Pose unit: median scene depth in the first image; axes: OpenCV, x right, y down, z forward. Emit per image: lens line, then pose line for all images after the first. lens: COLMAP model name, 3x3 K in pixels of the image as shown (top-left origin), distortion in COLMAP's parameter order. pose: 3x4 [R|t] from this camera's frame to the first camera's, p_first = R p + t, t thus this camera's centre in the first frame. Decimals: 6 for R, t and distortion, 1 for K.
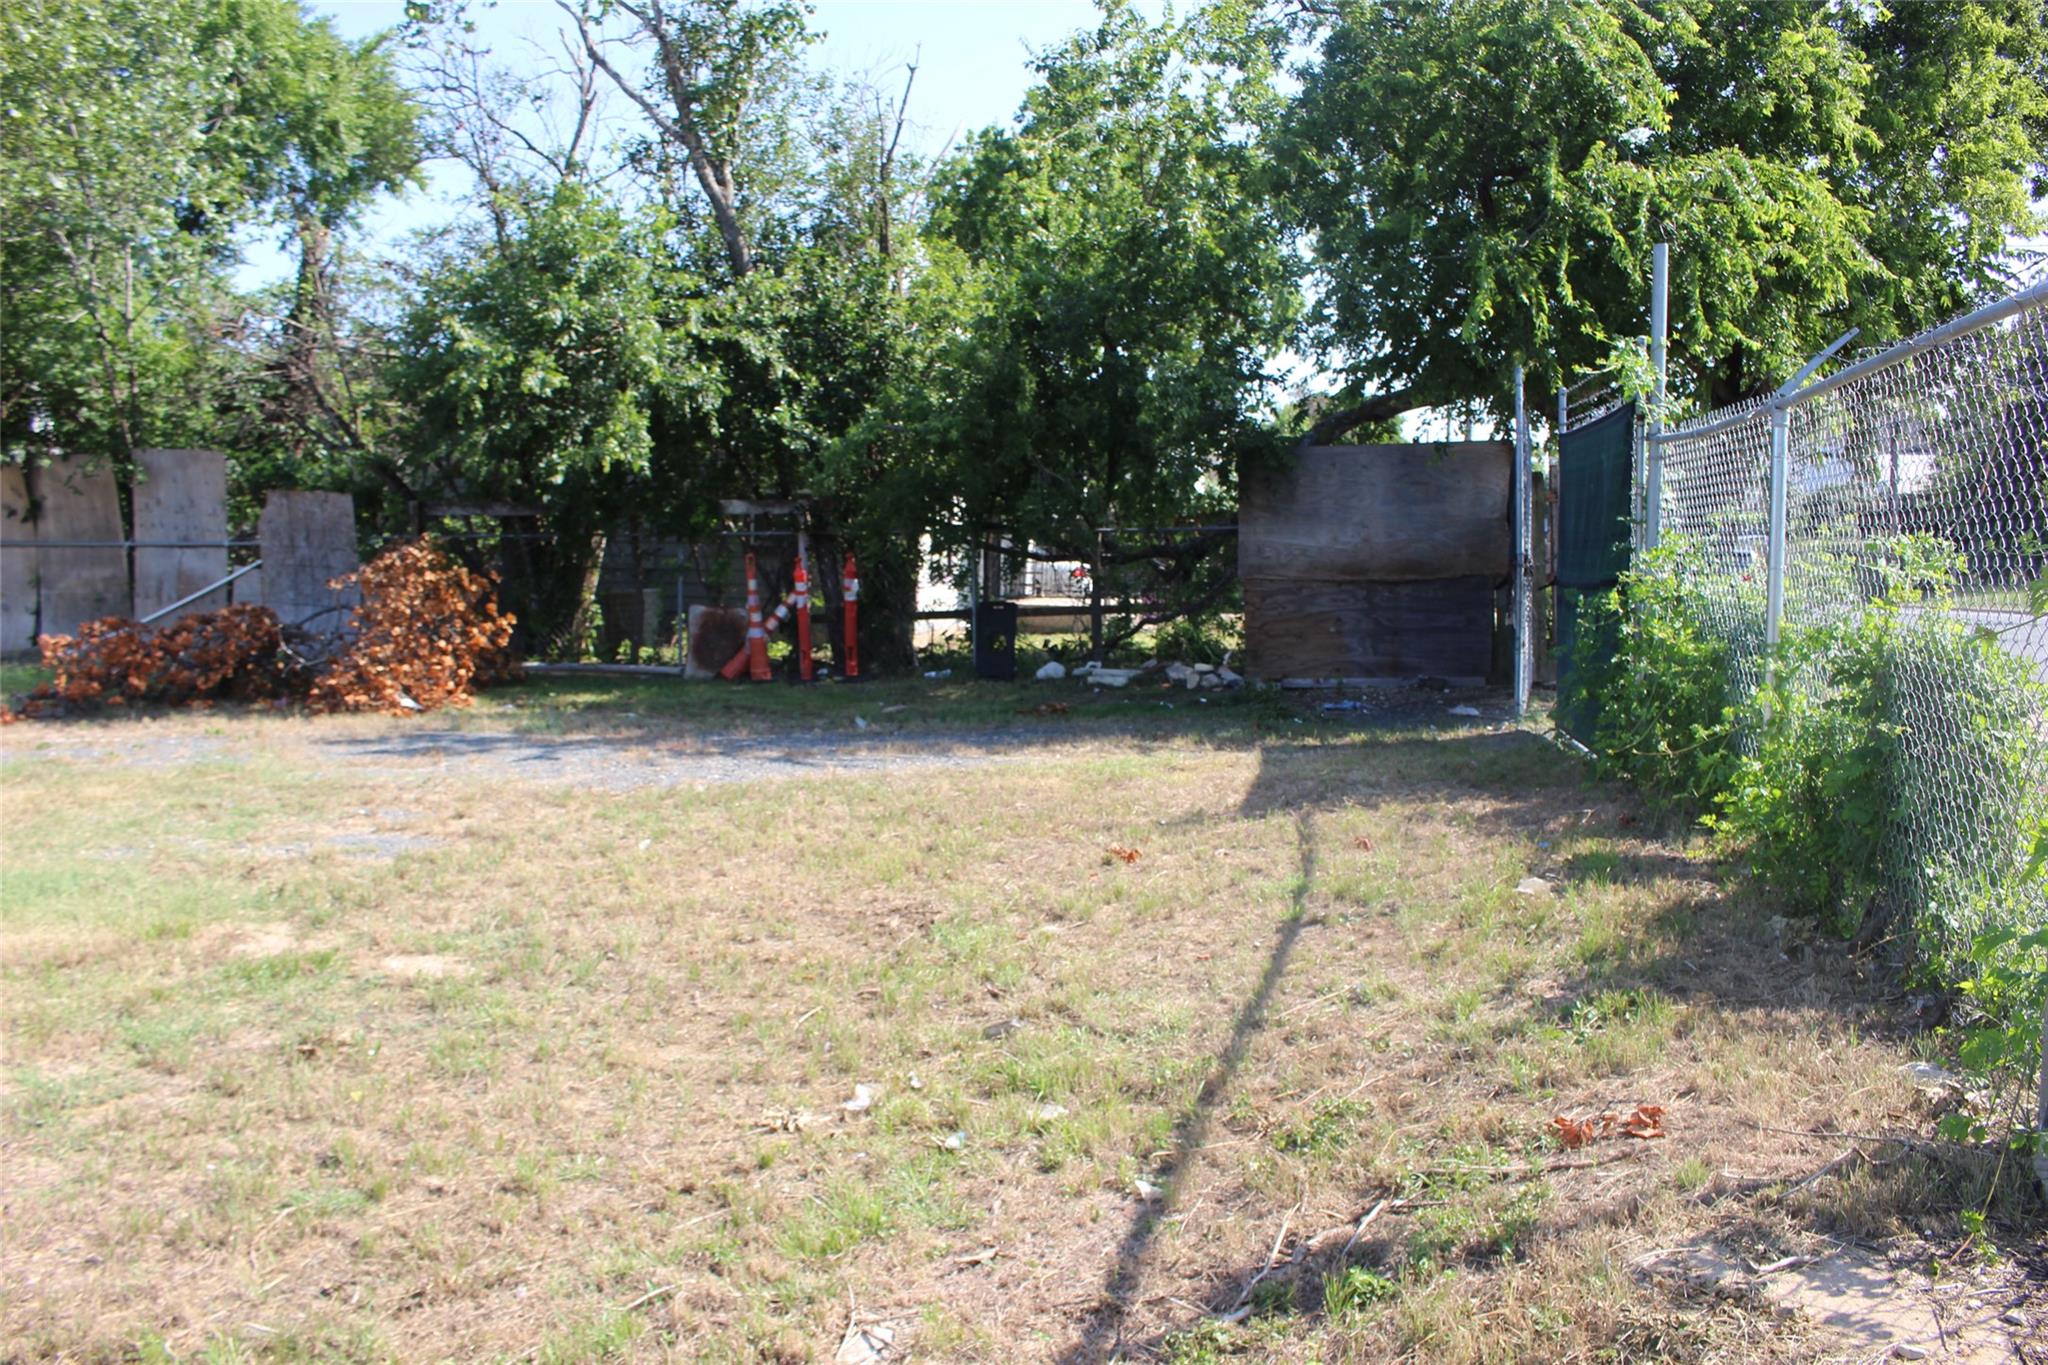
lens RADIAL K [[1698.9, 0, 1024.0], [0, 1698.9, 682.5], [0, 0, 1]] dist [-0.140297, 0.087366]
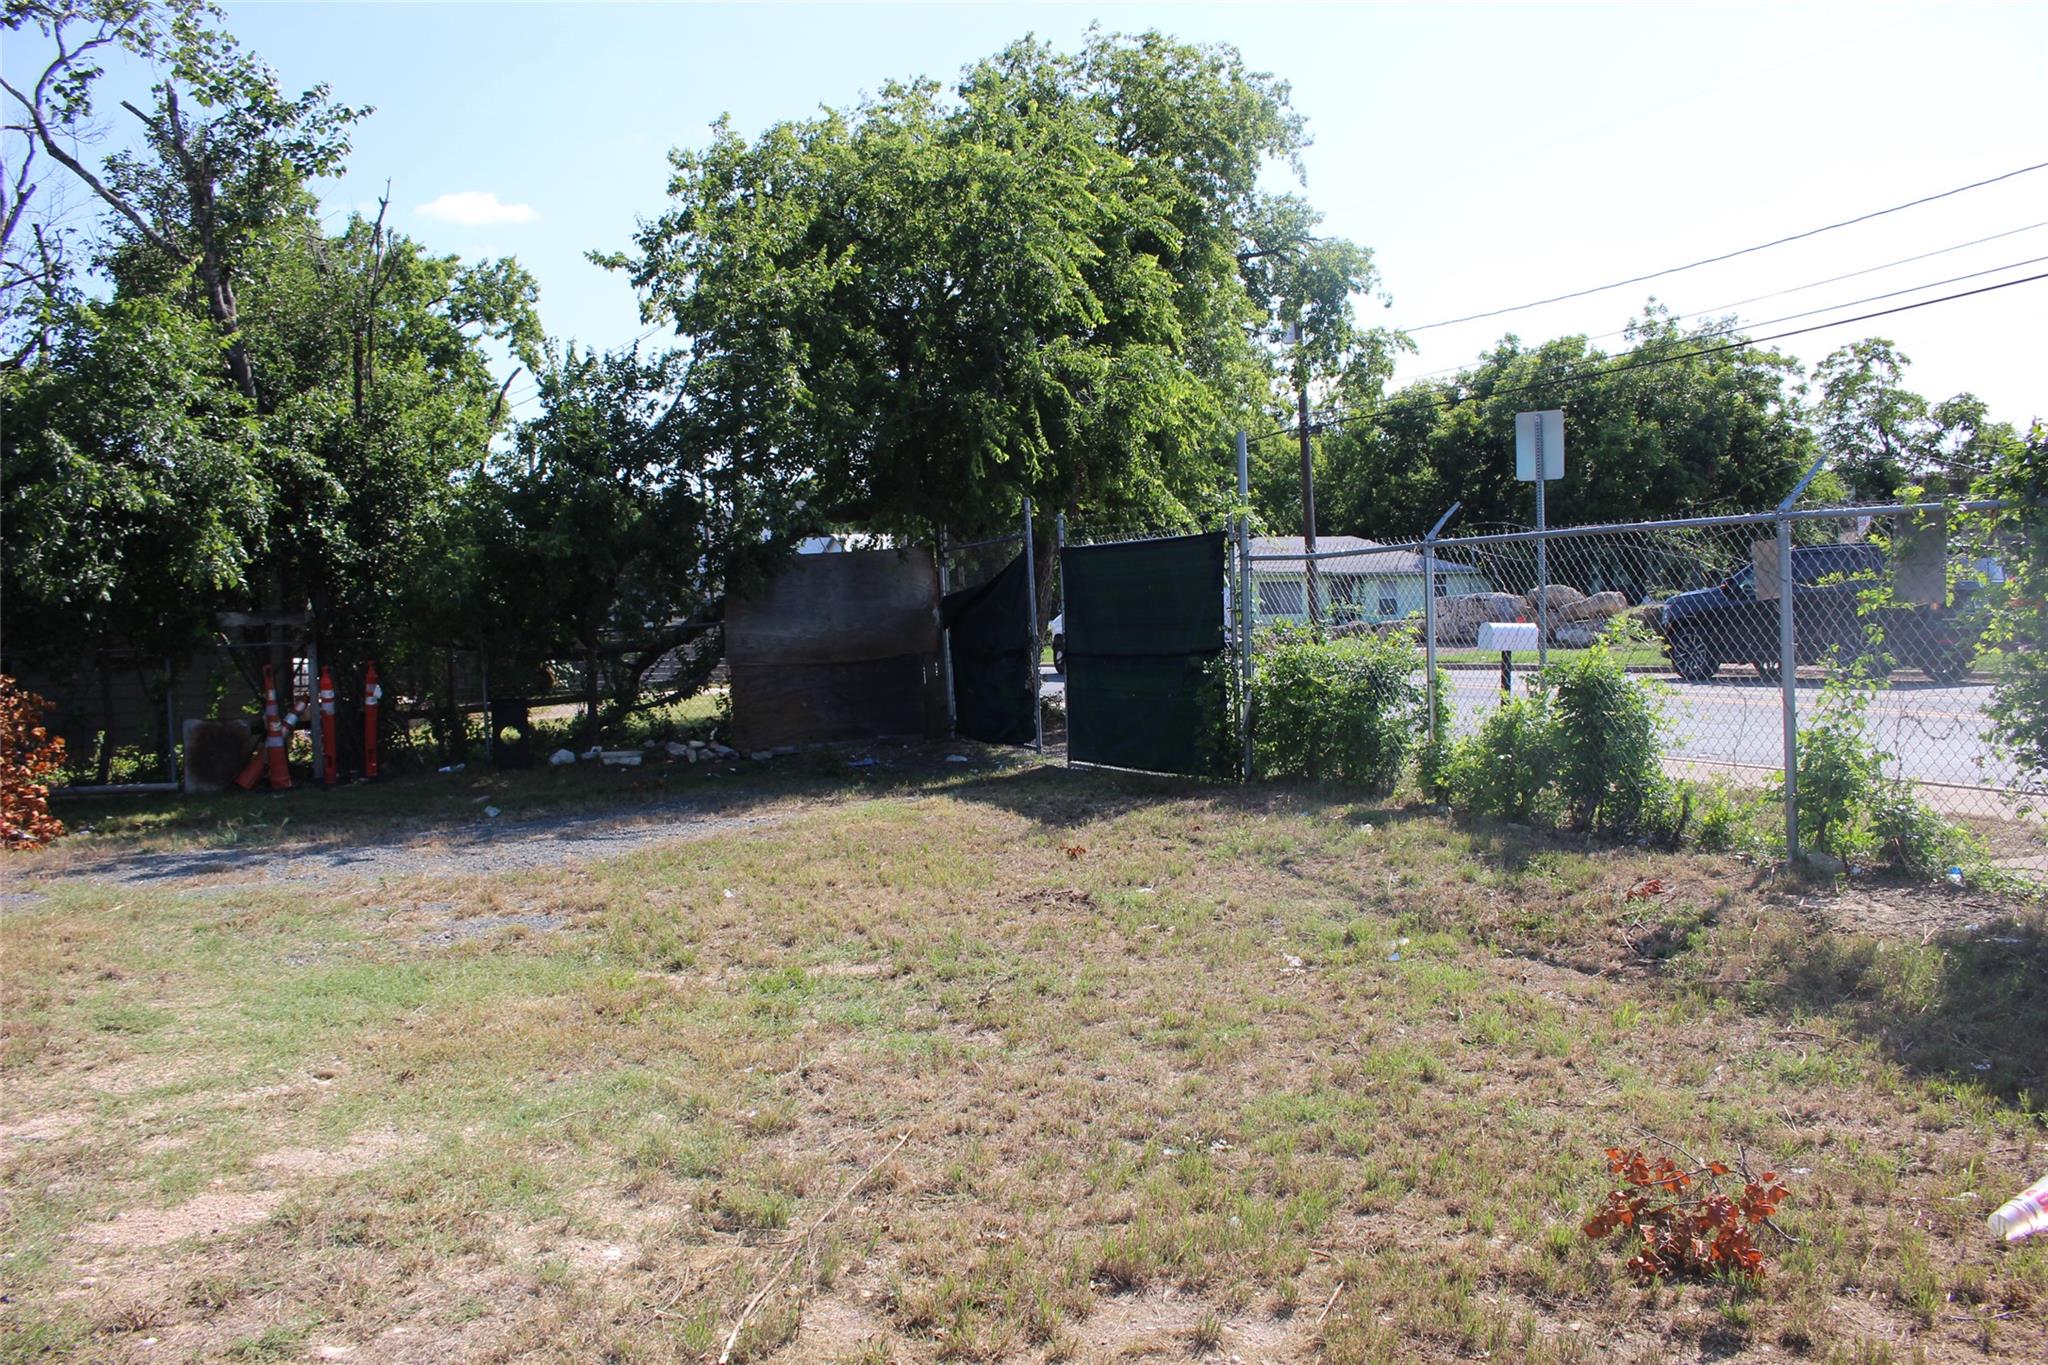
lens RADIAL K [[1698.9, 0, 1024.0], [0, 1698.9, 682.5], [0, 0, 1]] dist [-0.140297, 0.087366]
pose [[0.793906, -0.048803, 0.606078, -0.420366], [0.081566, 0.996313, -0.026617, -0.001590], [-0.602544, 0.070566, 0.794959, -0.067570]]
